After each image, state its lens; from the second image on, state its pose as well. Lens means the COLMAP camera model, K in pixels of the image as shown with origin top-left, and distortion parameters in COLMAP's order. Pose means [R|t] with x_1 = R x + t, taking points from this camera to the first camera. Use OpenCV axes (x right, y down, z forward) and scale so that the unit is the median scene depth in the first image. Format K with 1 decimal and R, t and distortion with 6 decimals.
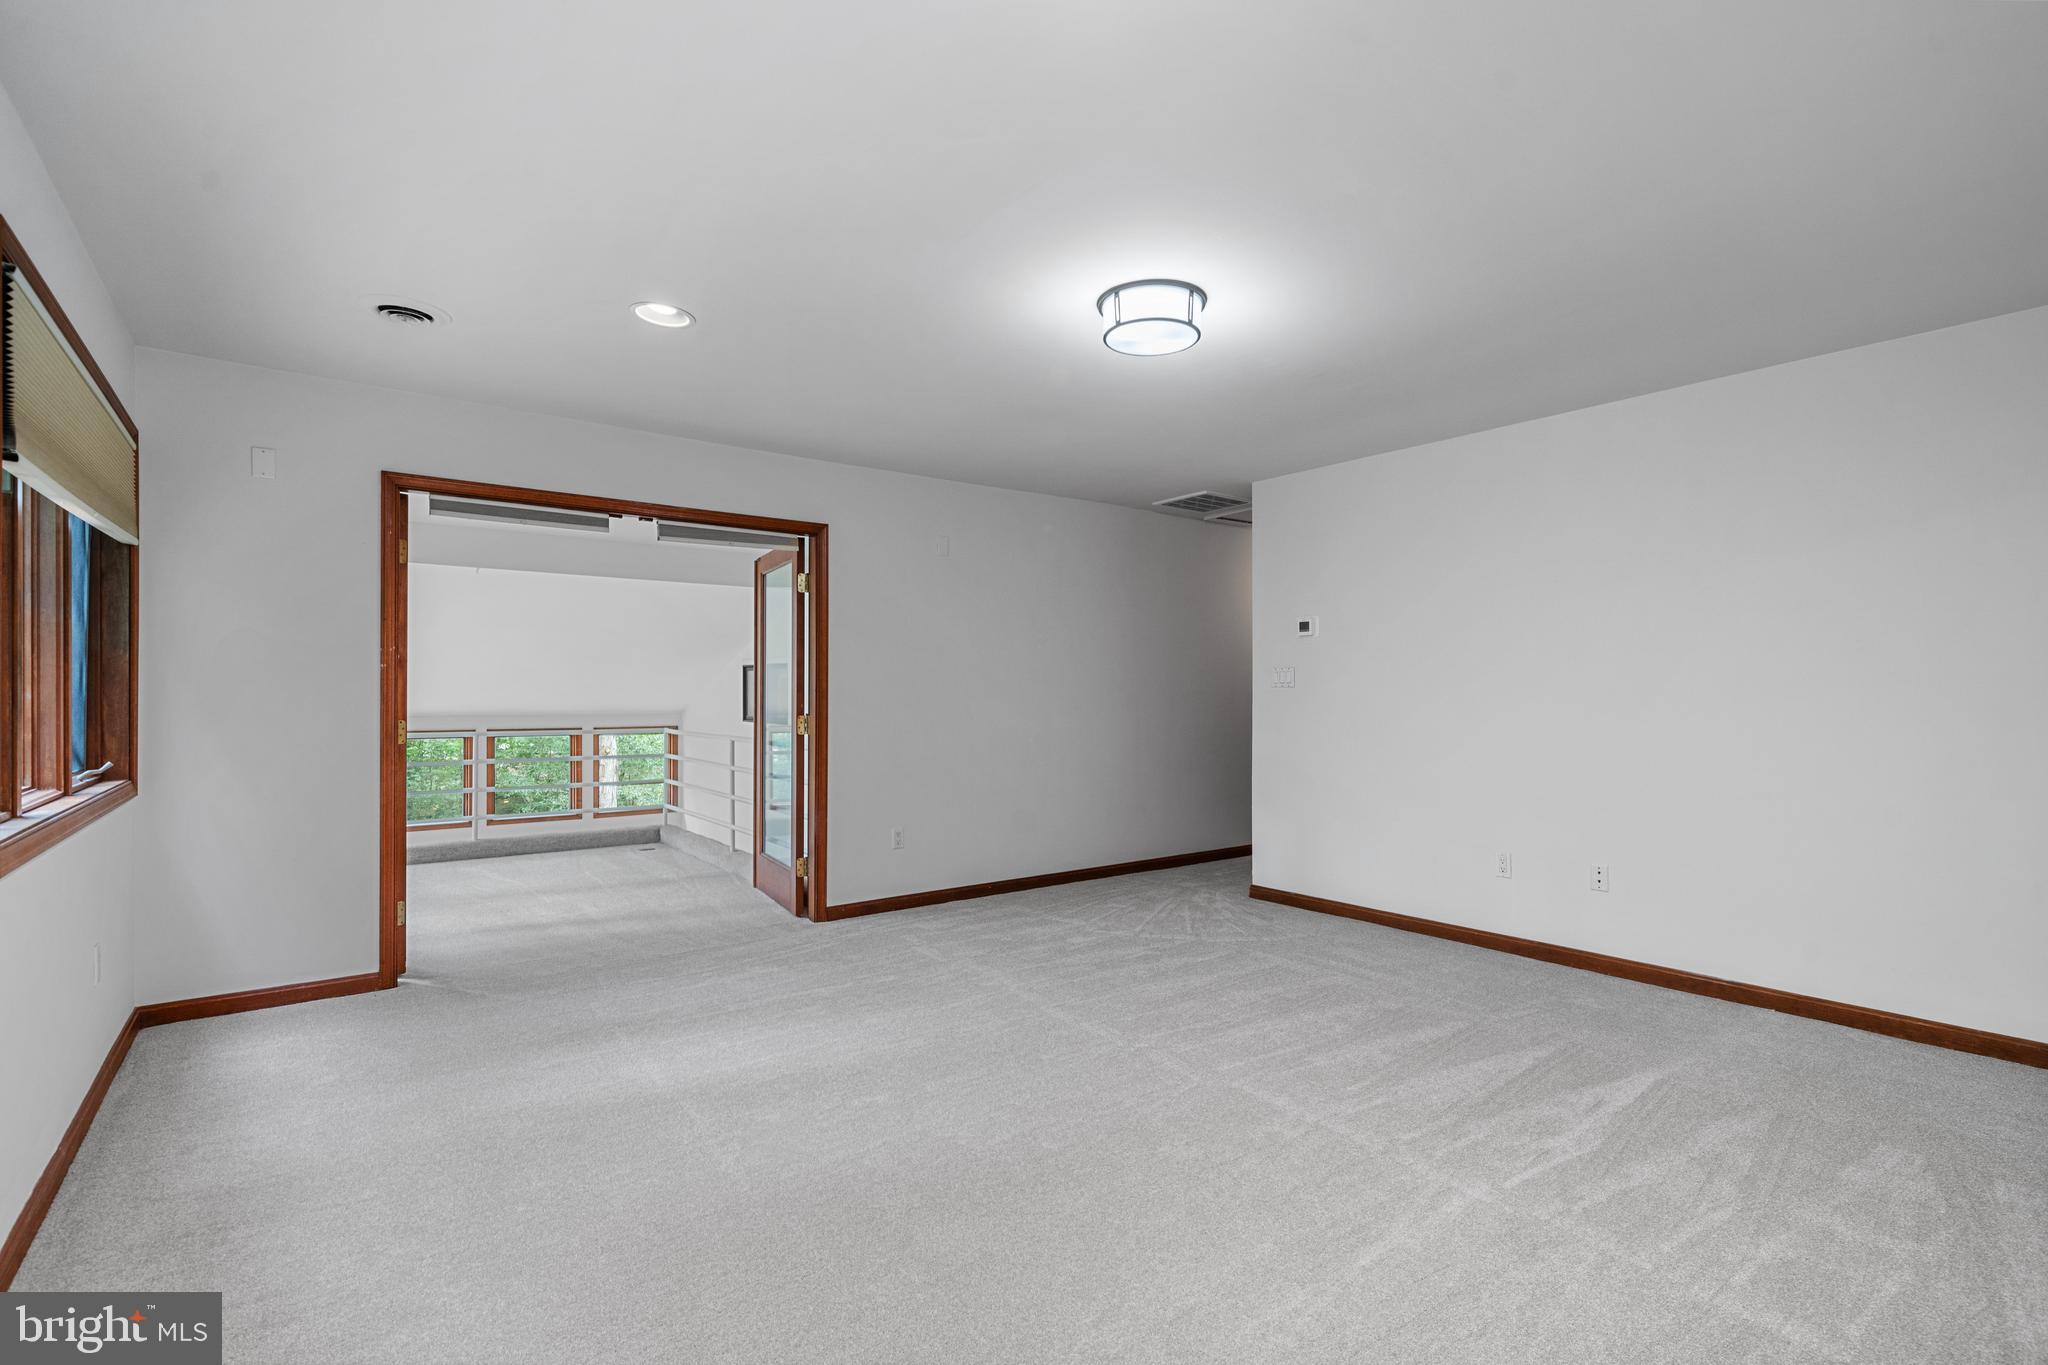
lens RADIAL K [[972.5, 0, 1040.6], [0, 972.5, 681.9], [0, 0, 1]] dist [0.001243, 0.000590]
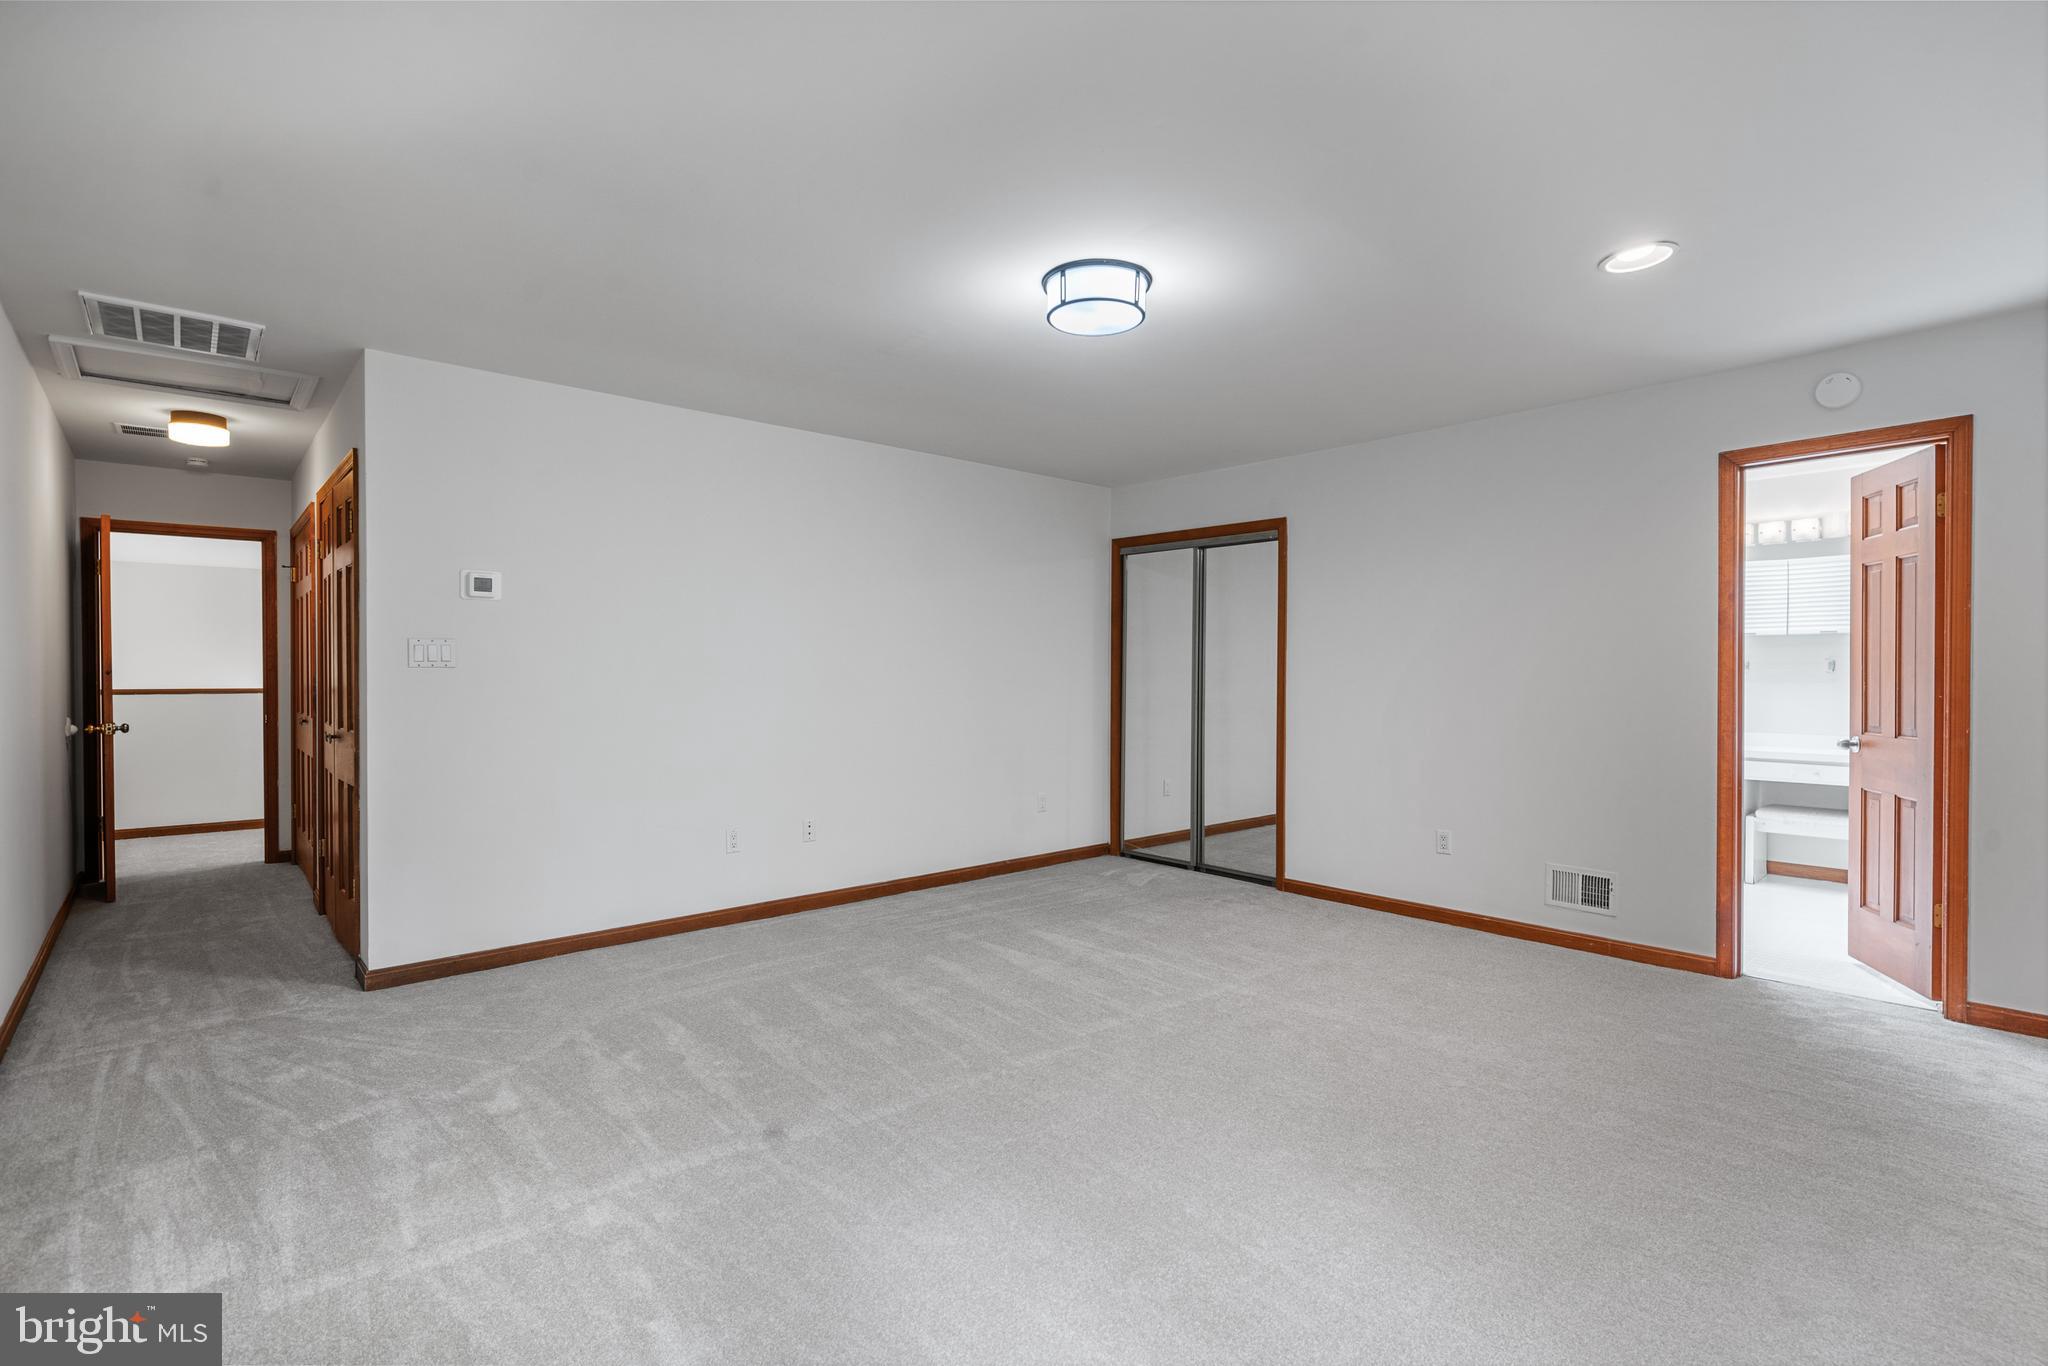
lens RADIAL K [[946.8, 0, 1024.0], [0, 946.8, 683.0], [0, 0, 1]] dist [0.003327, 0.000643]
pose [[-0.083080, -0.002279, 0.996540, -0.558146], [-0.007990, 0.999967, 0.001621, 0.014939], [-0.996511, -0.007828, -0.083095, 0.767866]]
